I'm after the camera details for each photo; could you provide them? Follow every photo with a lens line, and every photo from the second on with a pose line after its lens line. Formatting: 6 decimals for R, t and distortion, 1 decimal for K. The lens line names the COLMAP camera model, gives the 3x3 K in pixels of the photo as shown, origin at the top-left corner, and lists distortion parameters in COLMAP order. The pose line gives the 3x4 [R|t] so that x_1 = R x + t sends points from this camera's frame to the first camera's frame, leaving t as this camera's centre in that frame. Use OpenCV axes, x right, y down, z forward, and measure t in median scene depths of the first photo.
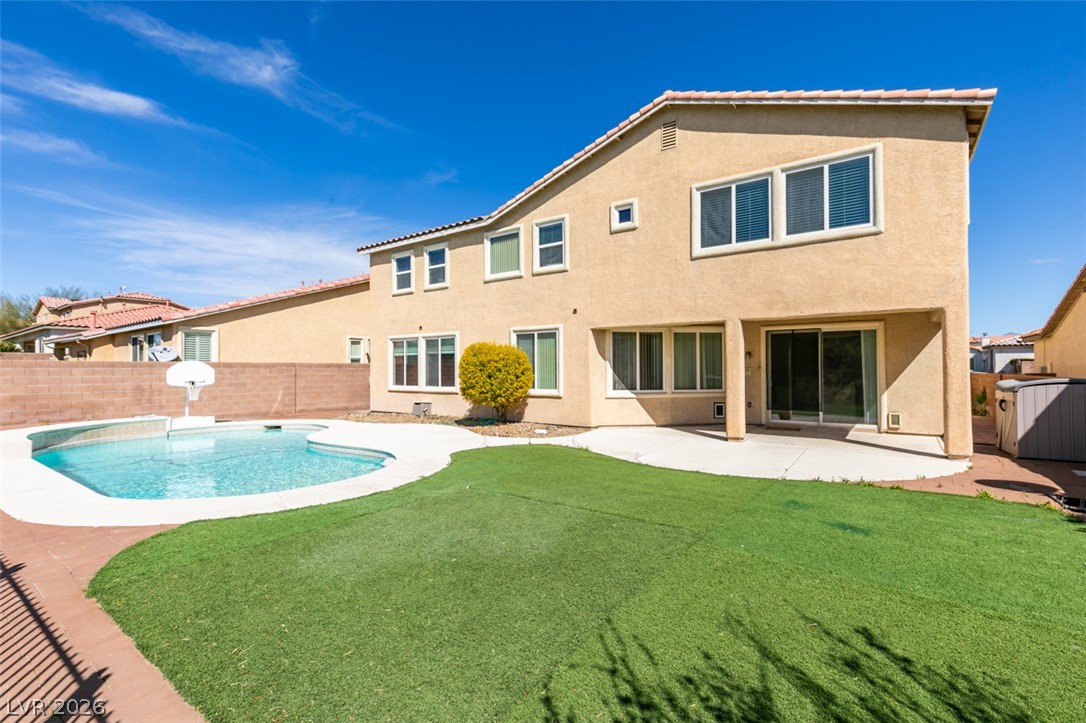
lens RADIAL K [[481.2, 0, 541.1], [0, 481.2, 363.9], [0, 0, 1]] dist [0.000577, -0.000021]
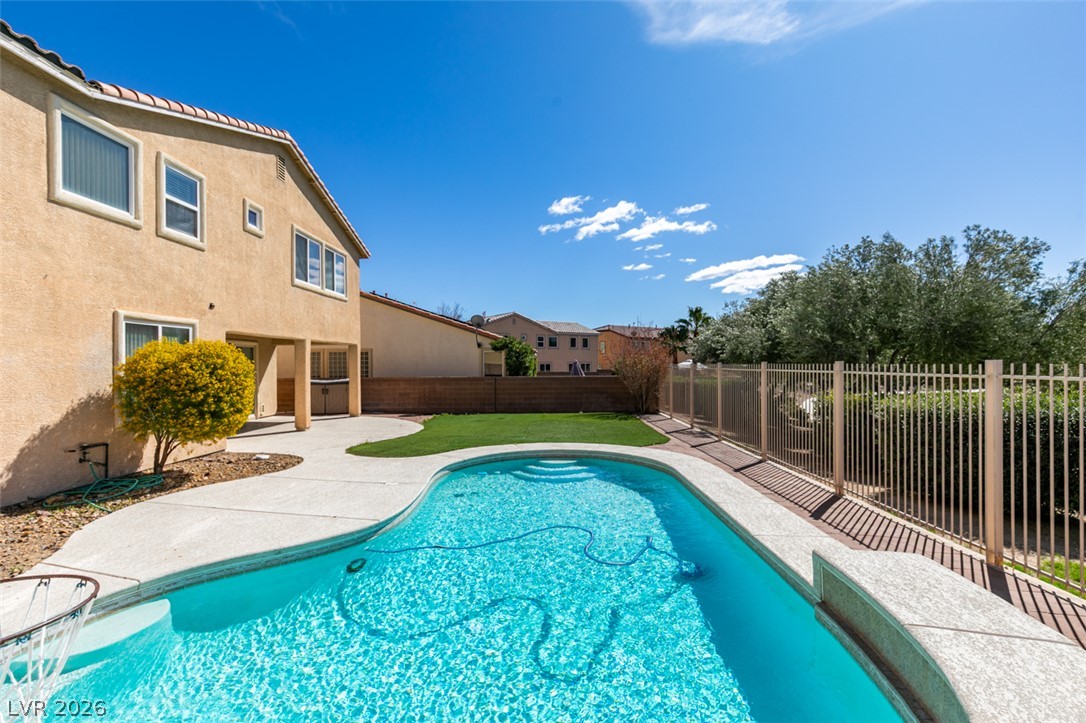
lens RADIAL K [[481.2, 0, 541.1], [0, 481.2, 363.9], [0, 0, 1]] dist [0.000577, -0.000021]
pose [[-0.569261, 0.004886, 0.822143, -0.864024], [-0.005272, 0.999940, -0.009593, -0.010816], [-0.822140, -0.009795, -0.569201, 0.987335]]
